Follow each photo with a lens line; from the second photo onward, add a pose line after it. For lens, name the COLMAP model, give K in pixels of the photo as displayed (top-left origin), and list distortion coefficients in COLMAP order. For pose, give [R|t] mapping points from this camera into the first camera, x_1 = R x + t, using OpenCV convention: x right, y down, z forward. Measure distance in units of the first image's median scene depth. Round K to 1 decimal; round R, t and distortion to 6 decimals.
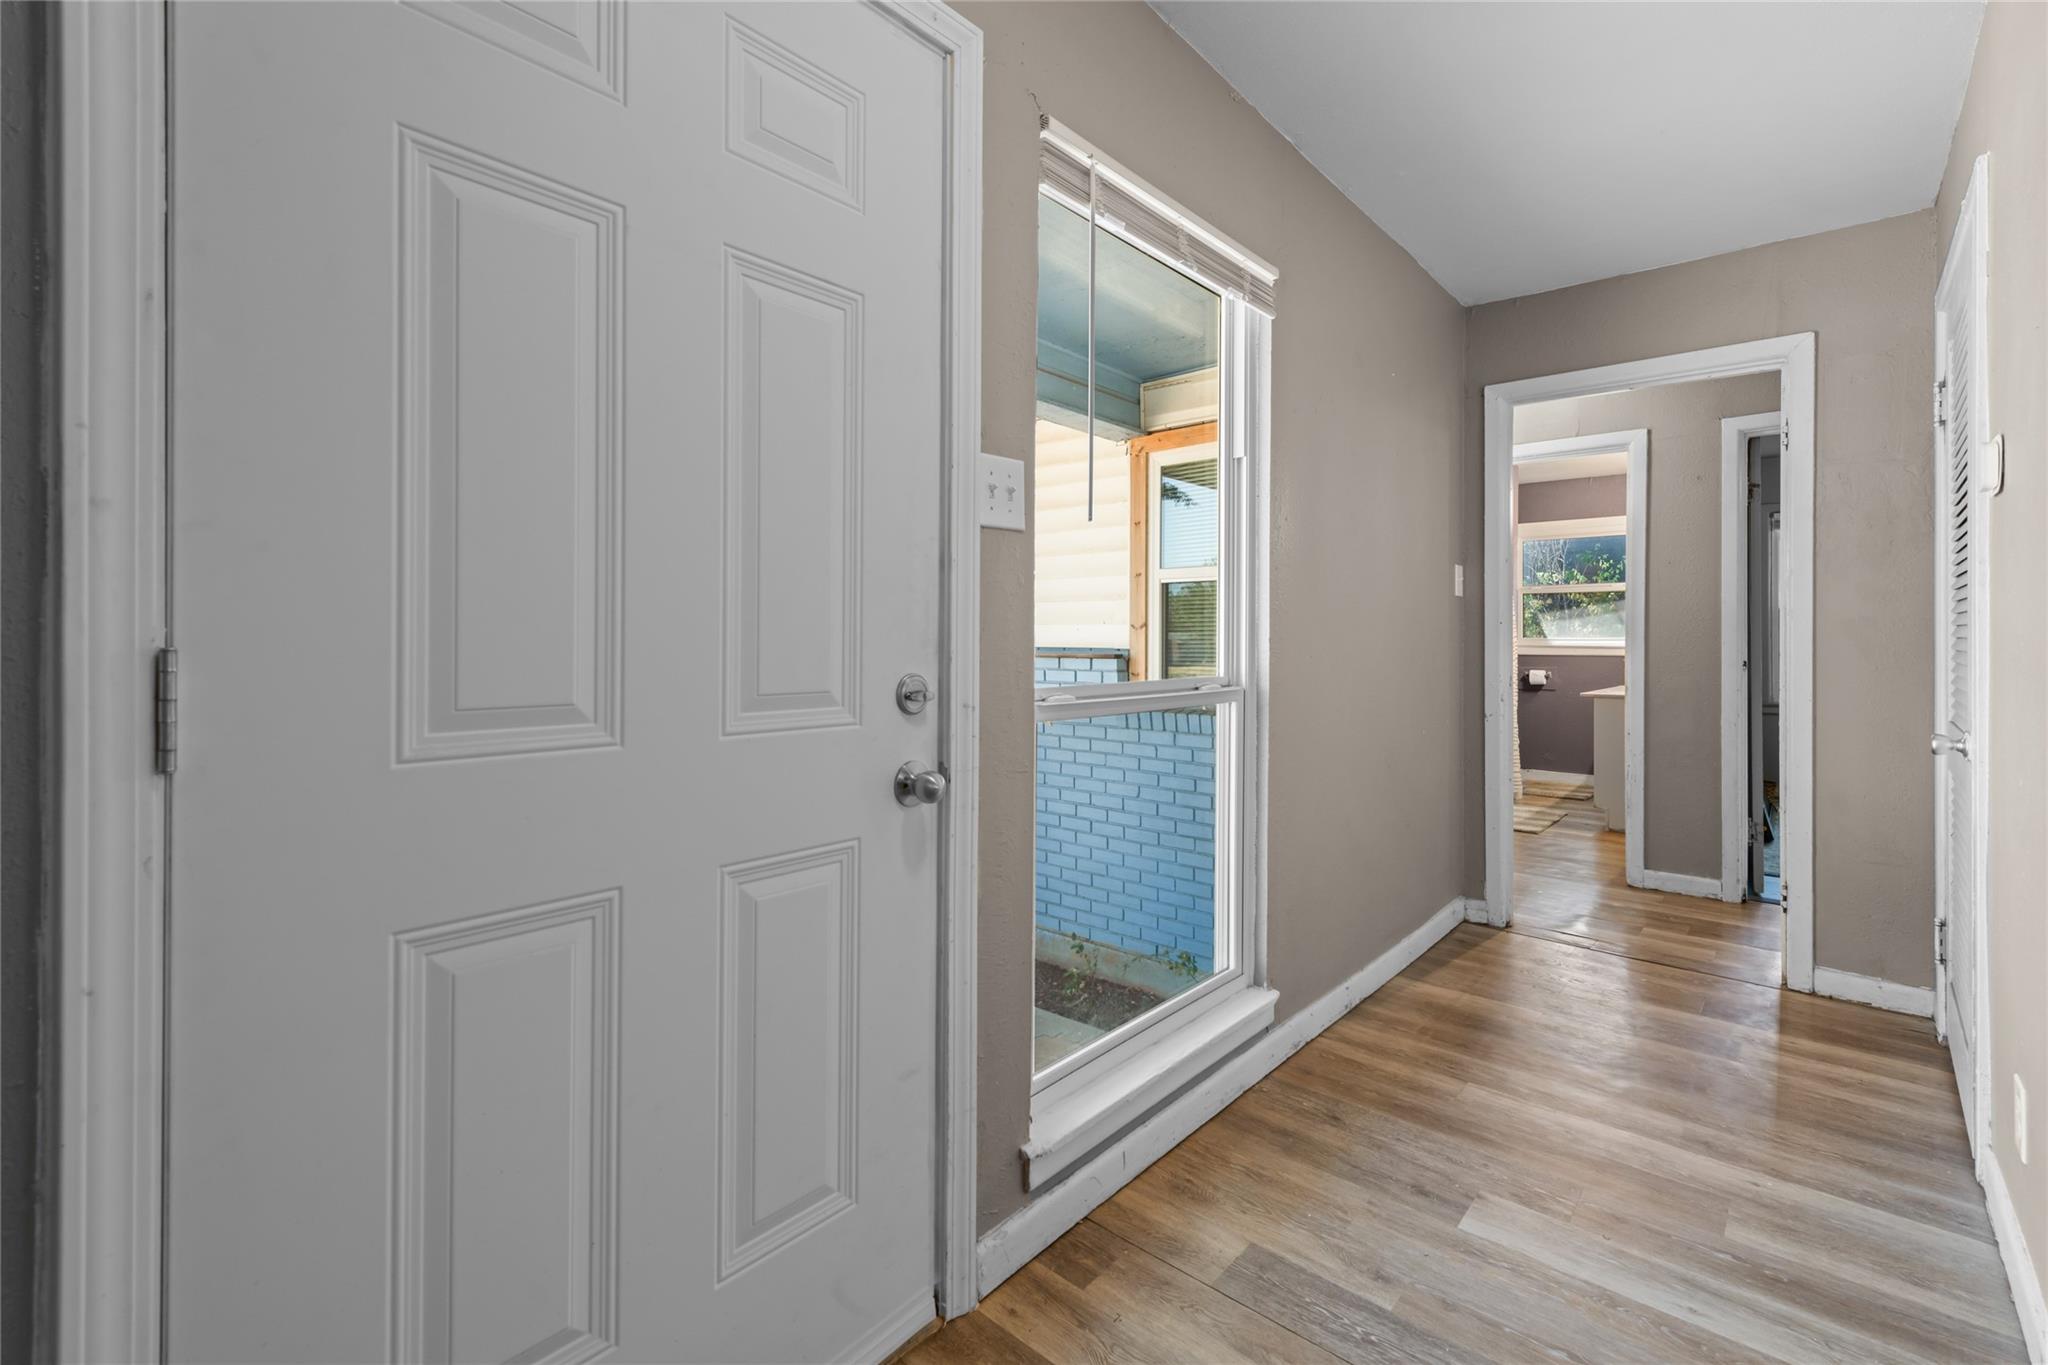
lens RADIAL K [[903.7, 0, 1032.1], [0, 903.7, 653.8], [0, 0, 1]] dist [0.012561, -0.000659]
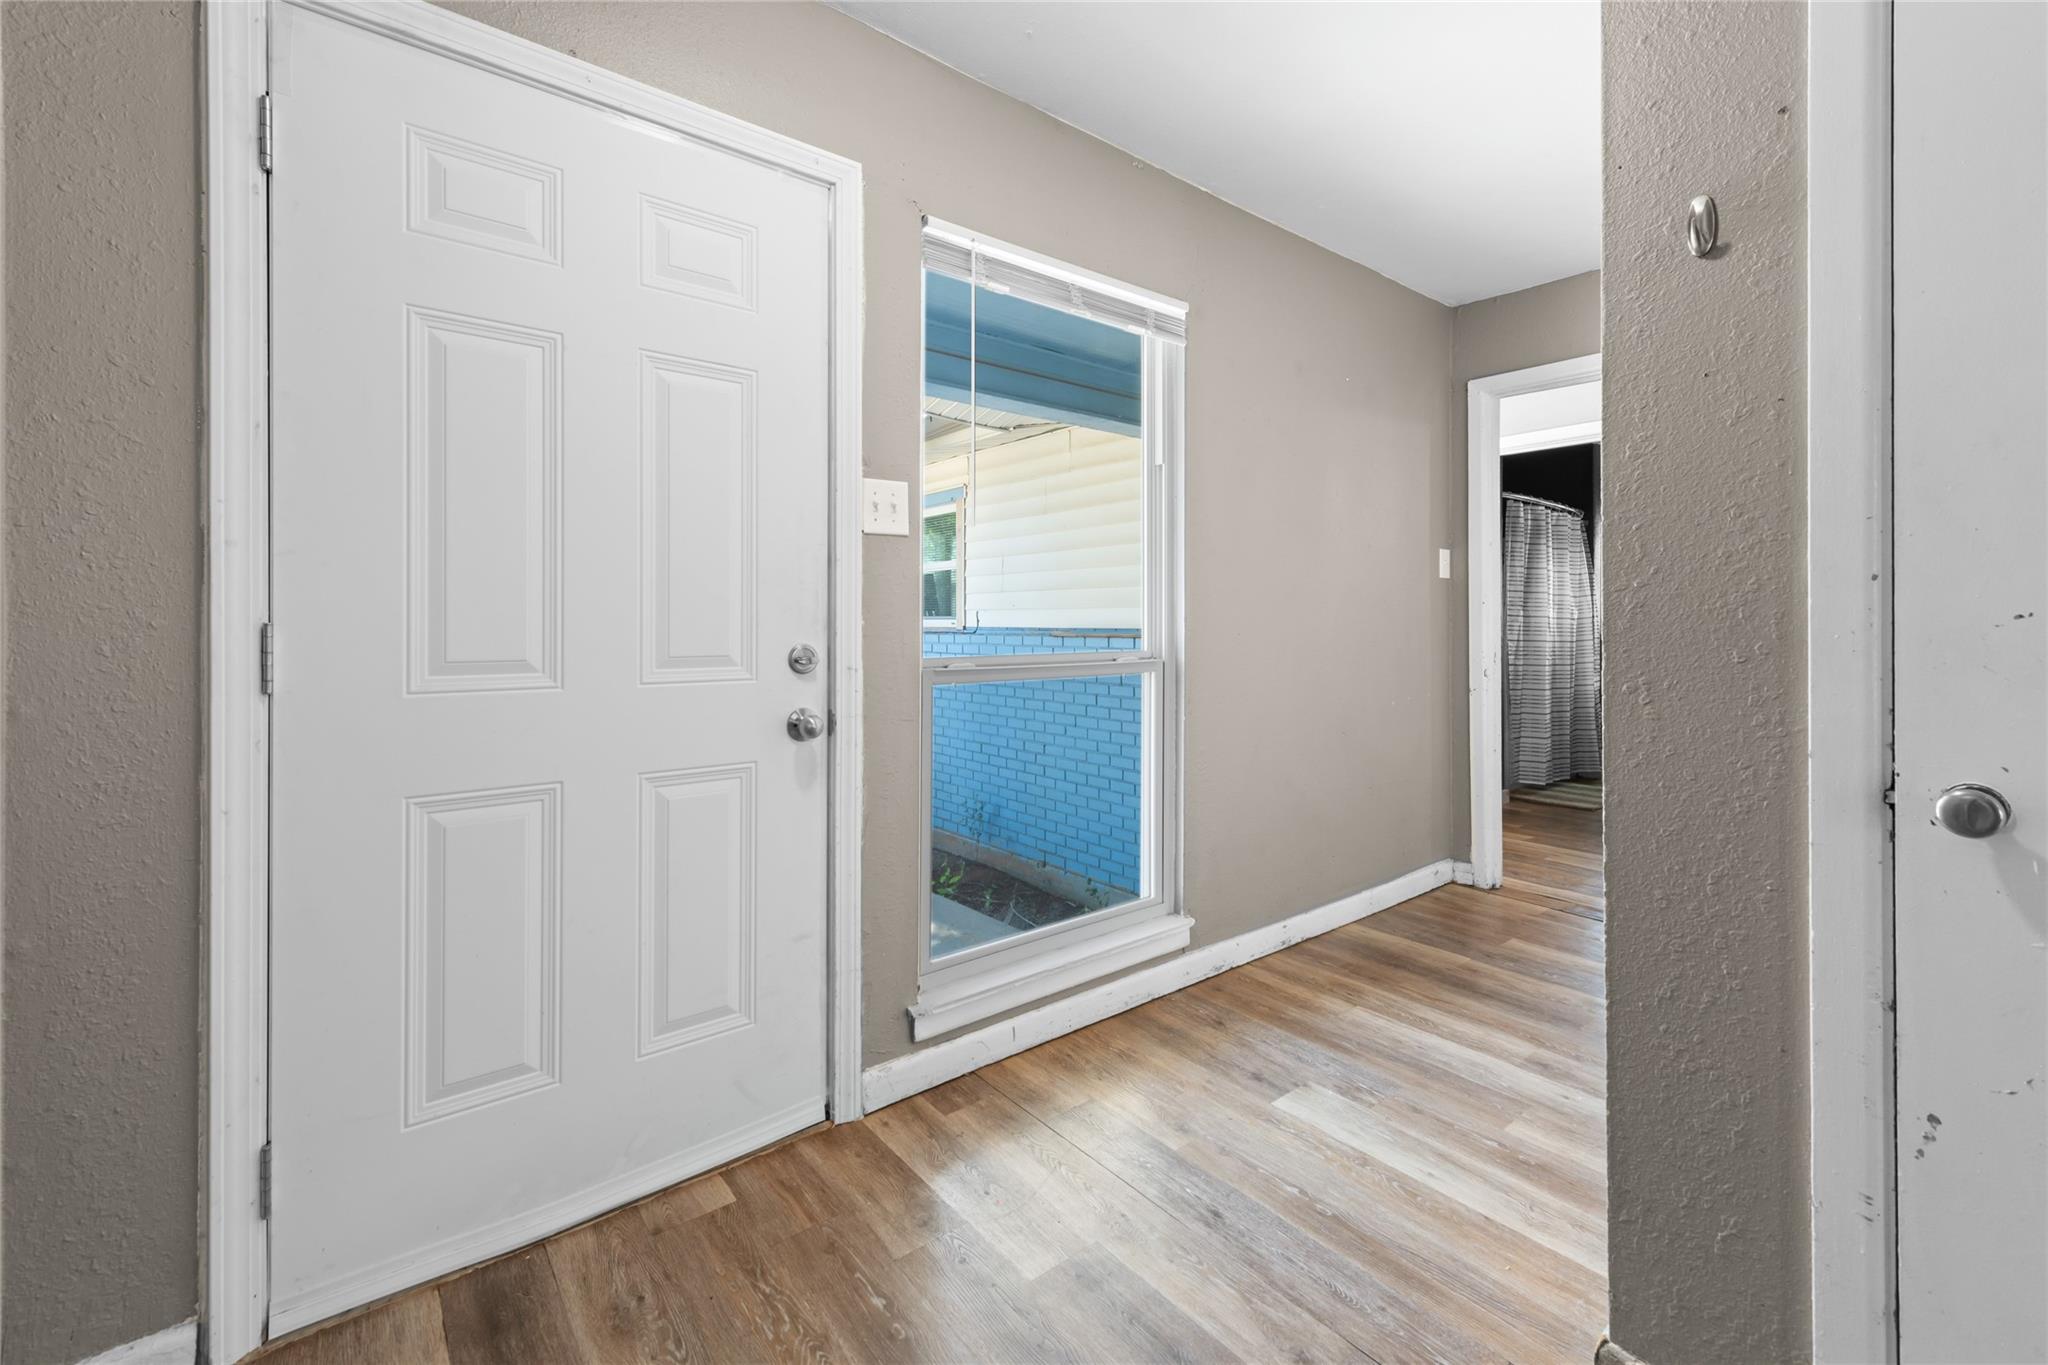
lens RADIAL K [[851.0, 0, 1025.6], [0, 851.0, 636.6], [0, 0, 1]] dist [0.013595, -0.000038]
pose [[0.985969, -0.002991, -0.166900, 0.363854], [0.002845, 0.999995, -0.001117, 0.012047], [0.166903, 0.000626, 0.985973, -0.185675]]
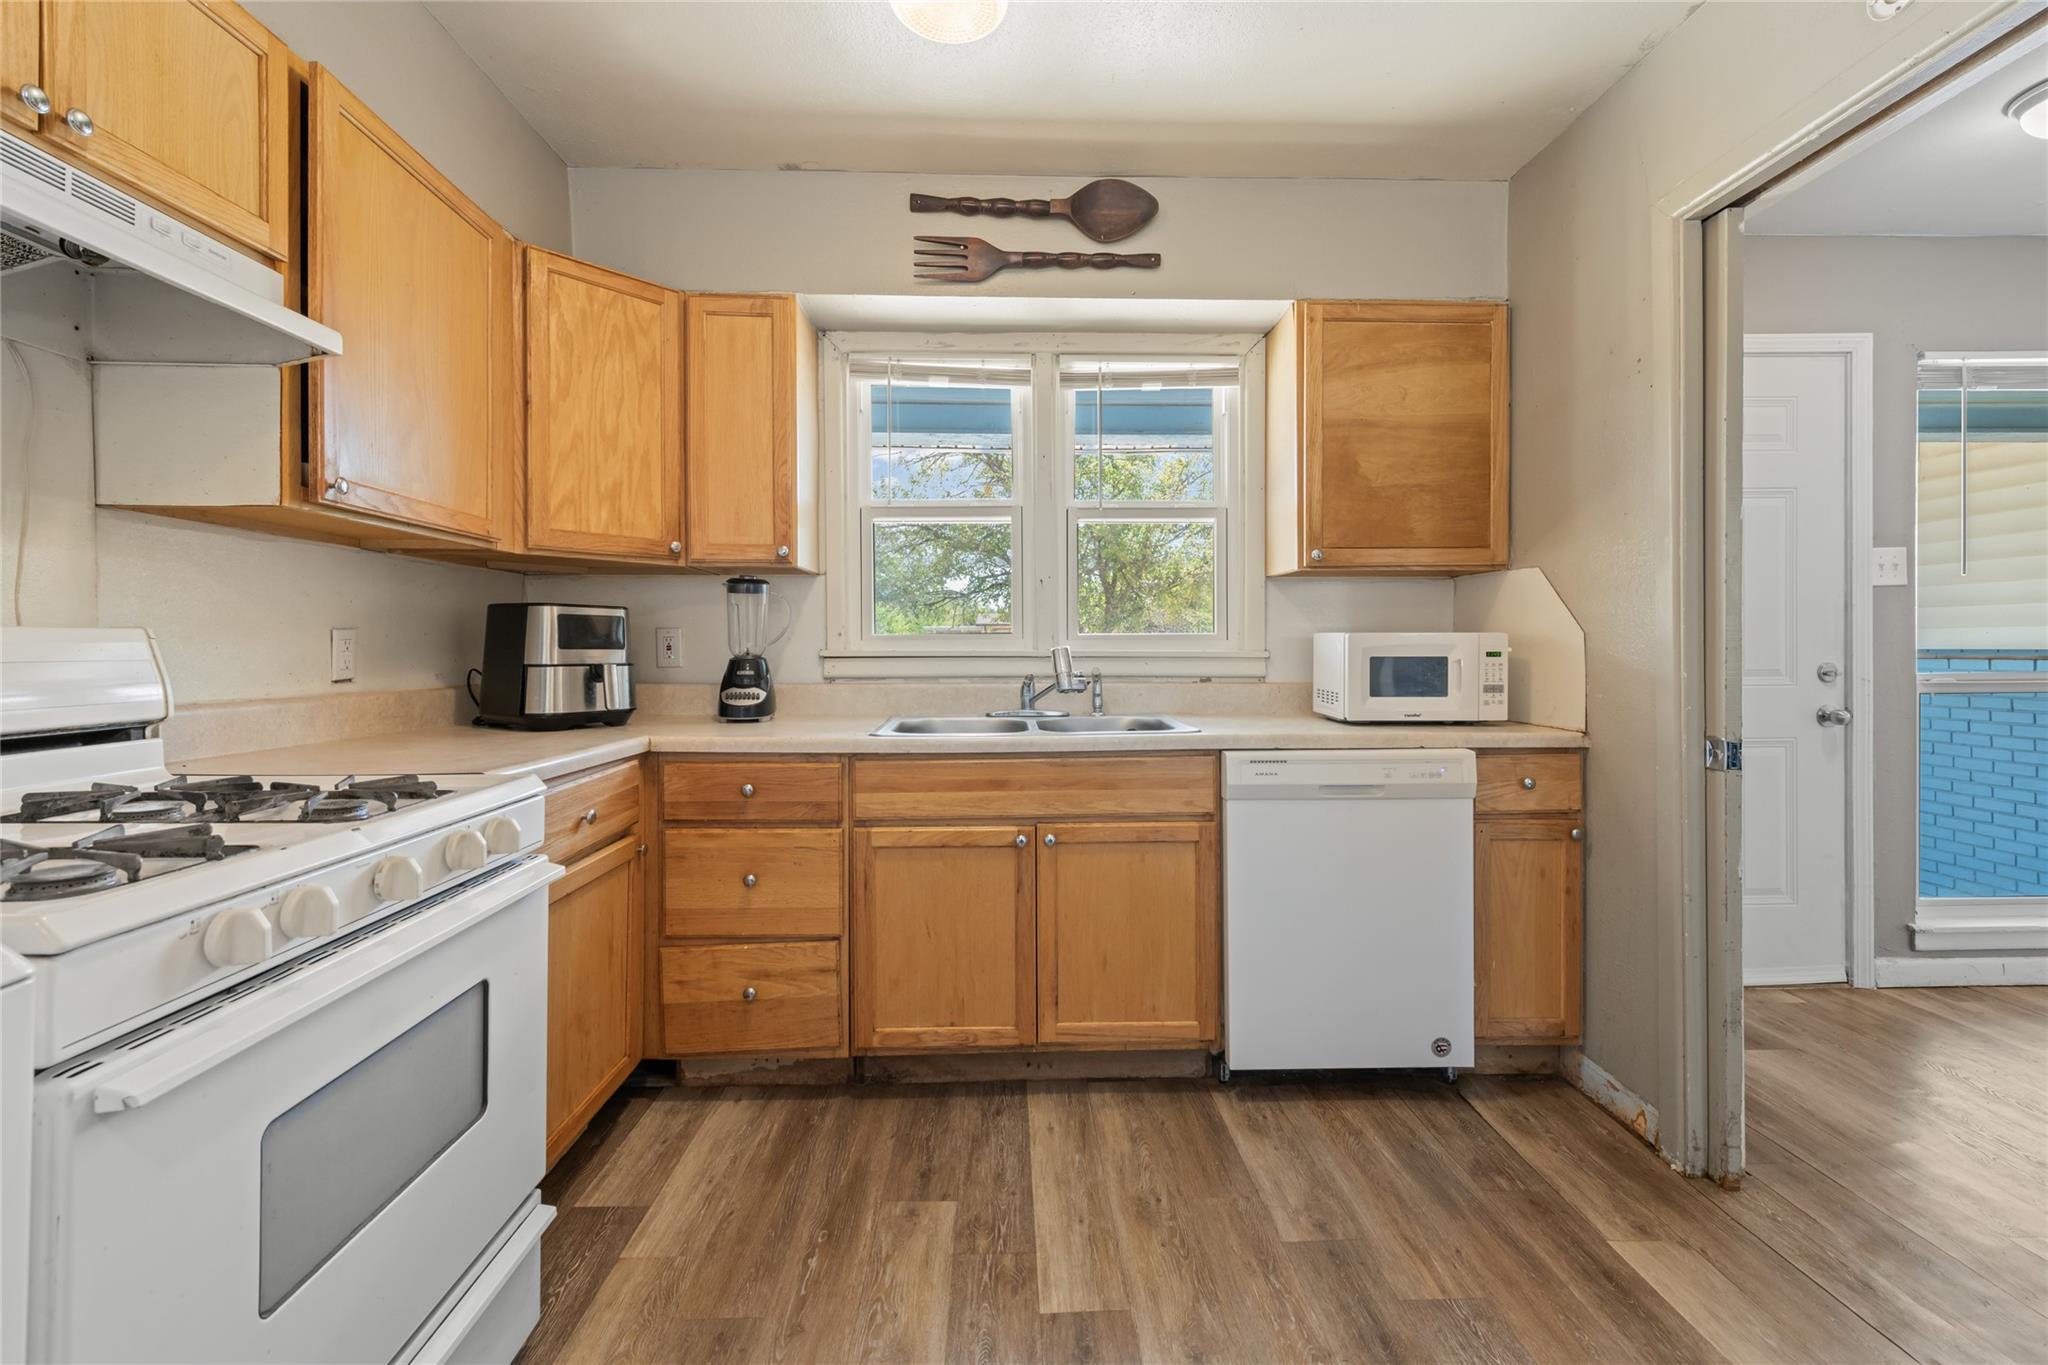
lens RADIAL K [[897.7, 0, 1031.1], [0, 897.7, 649.0], [0, 0, 1]] dist [0.027847, -0.011036]
pose [[0.686964, -0.006147, -0.726665, 0.114125], [0.001273, 0.999973, -0.007255, 0.004048], [0.726690, 0.004059, 0.686954, -1.542976]]
